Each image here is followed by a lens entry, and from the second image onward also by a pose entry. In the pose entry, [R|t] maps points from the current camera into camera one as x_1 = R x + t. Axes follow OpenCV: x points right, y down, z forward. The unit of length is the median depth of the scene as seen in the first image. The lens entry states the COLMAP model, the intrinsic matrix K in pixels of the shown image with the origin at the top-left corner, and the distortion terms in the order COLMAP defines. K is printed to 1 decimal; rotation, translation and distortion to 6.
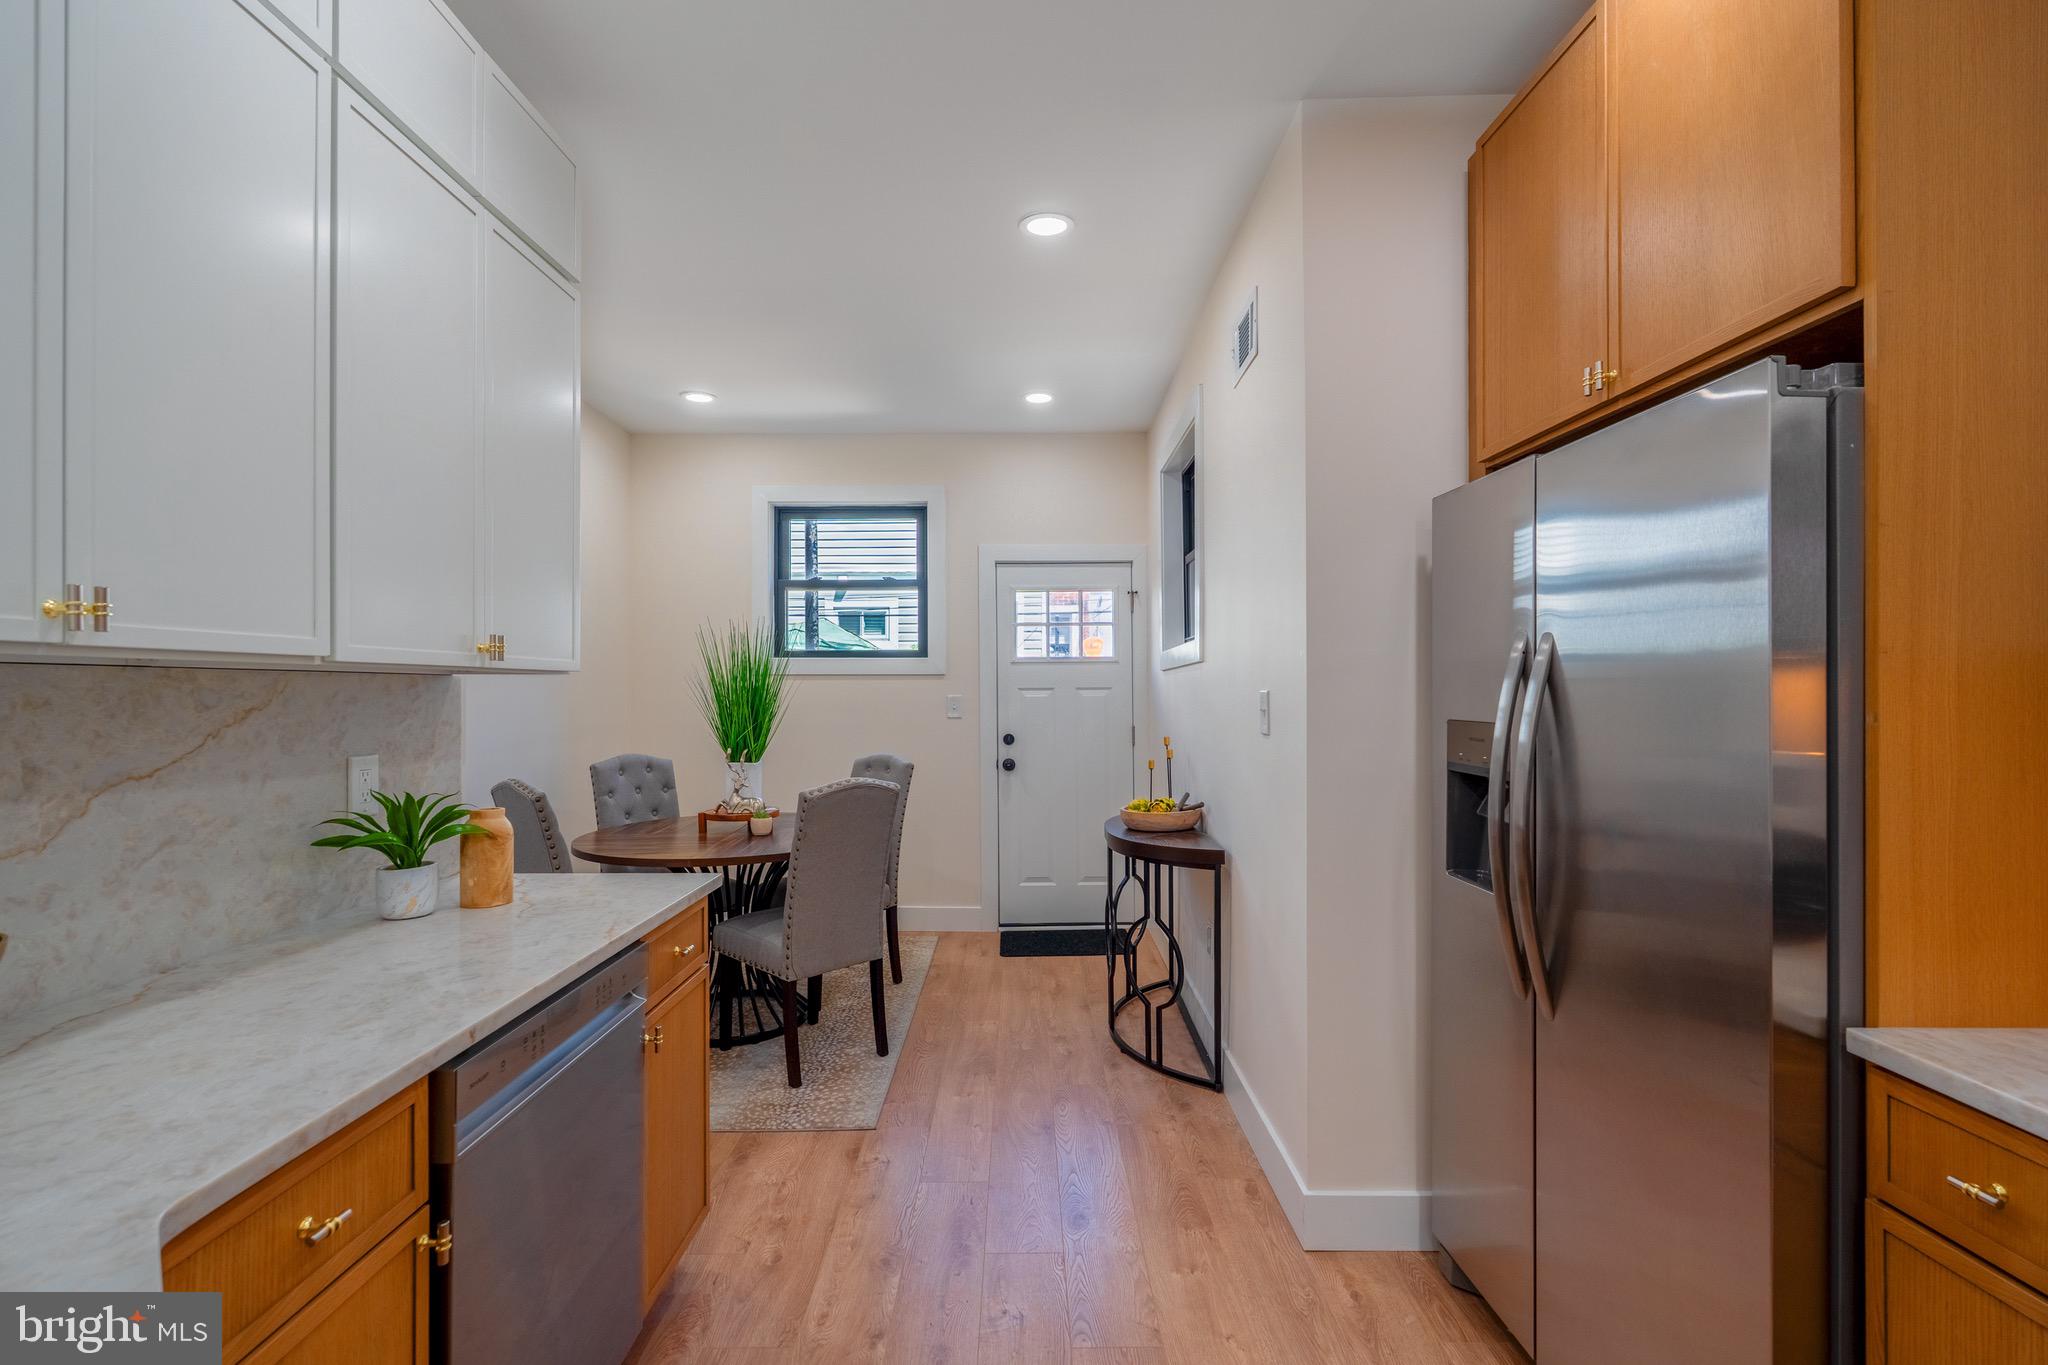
lens RADIAL K [[895.0, 0, 1016.9], [0, 895.0, 685.7], [0, 0, 1]] dist [-0.002357, -0.000475]
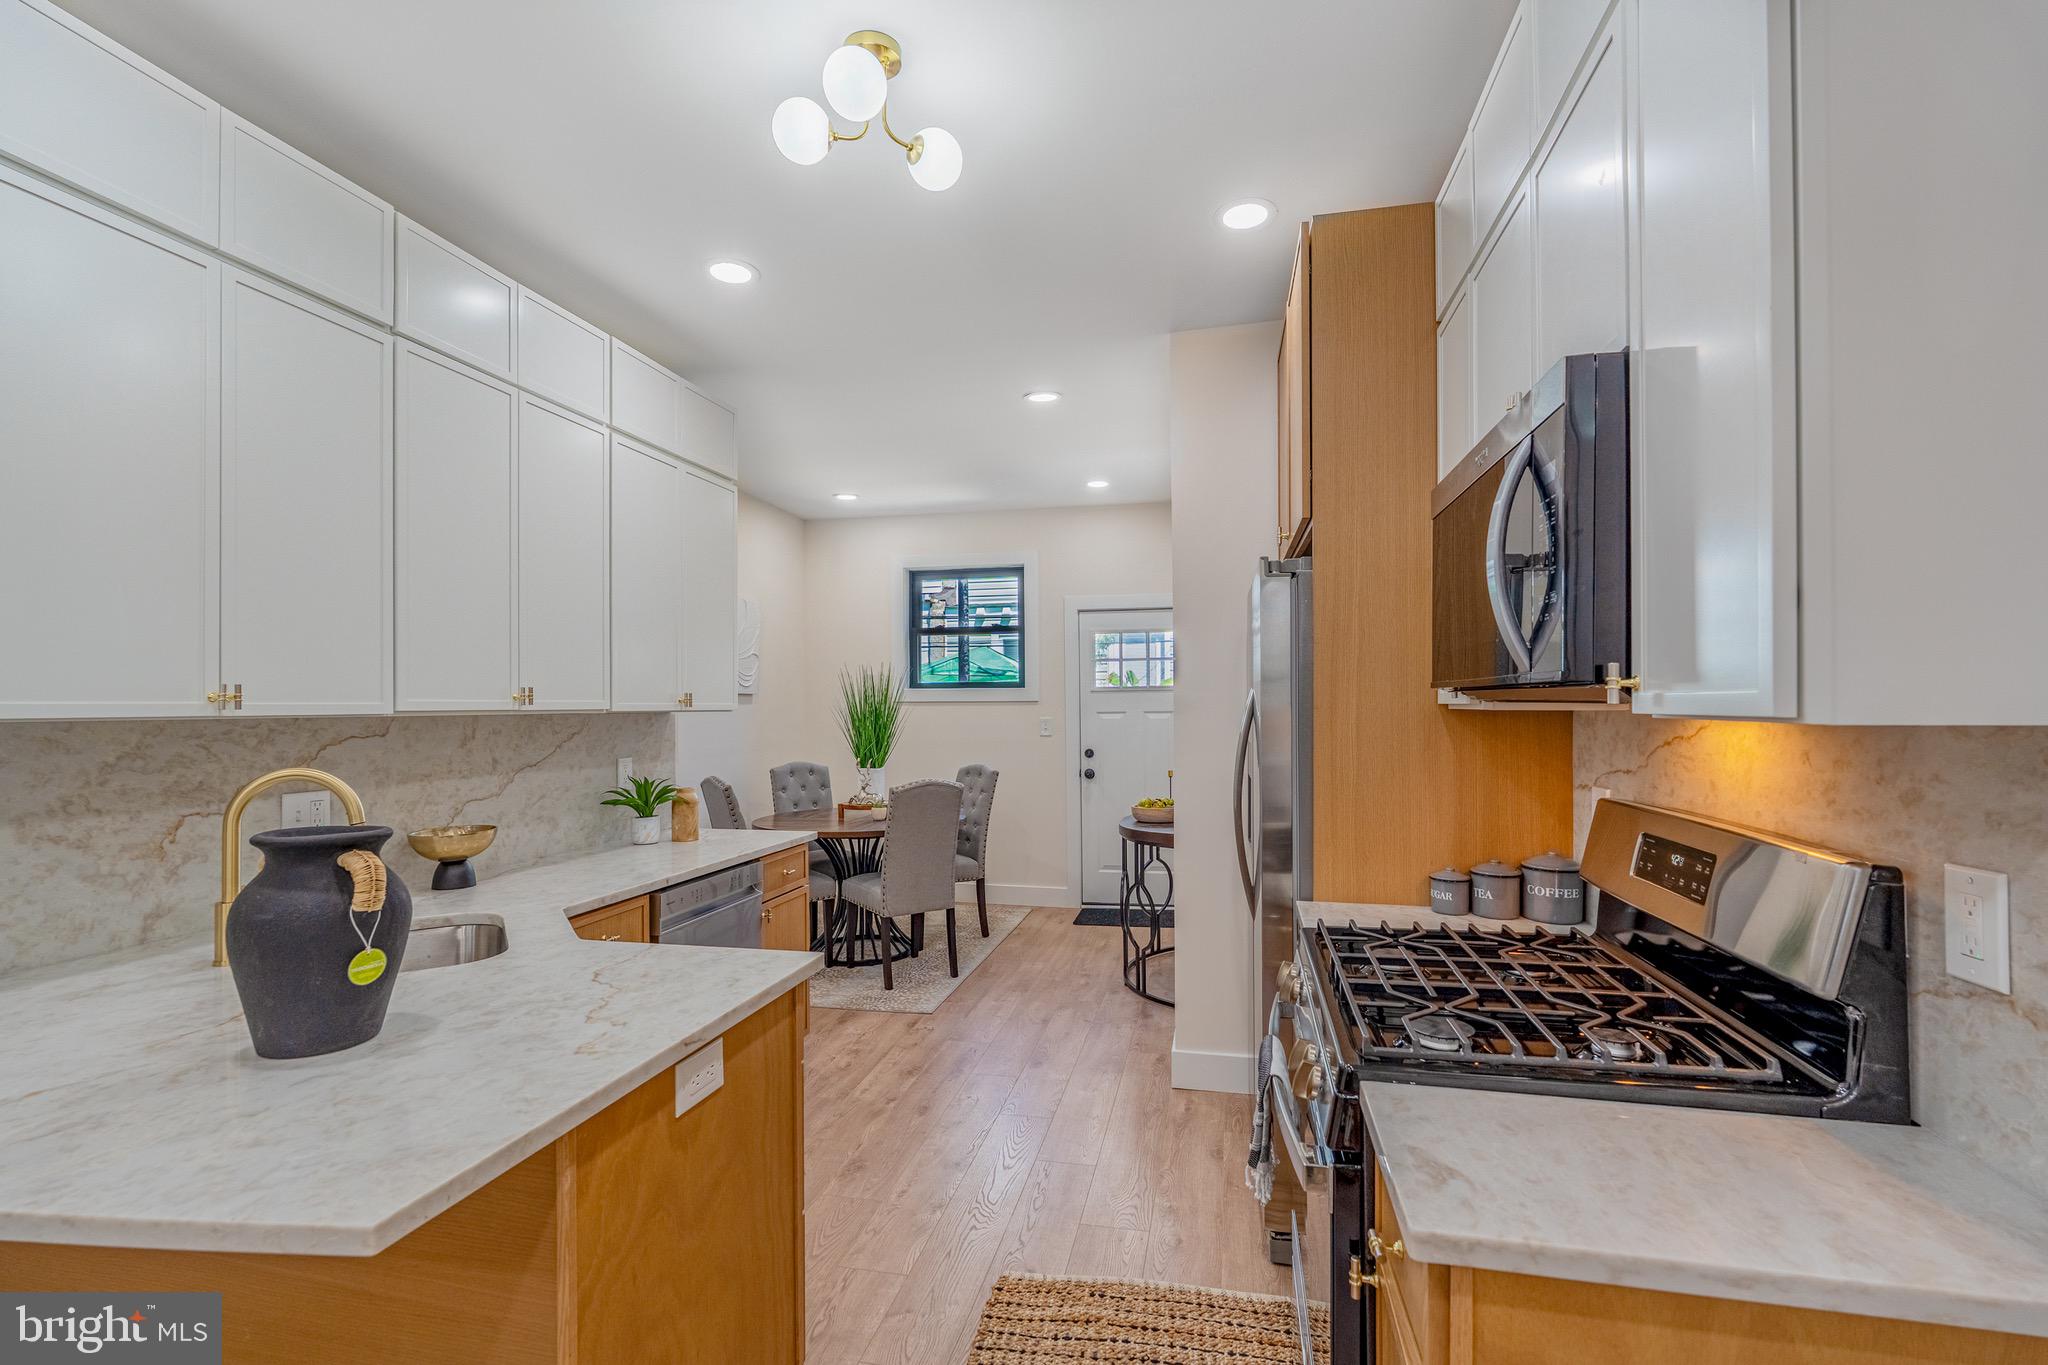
lens RADIAL K [[903.5, 0, 1032.0], [0, 903.5, 700.1], [0, 0, 1]] dist [-0.001732, -0.000152]
pose [[0.977829, -0.005153, -0.209342, 0.272202], [0.005076, 0.999987, -0.000904, -0.019781], [0.209343, -0.000179, 0.977842, -0.365675]]
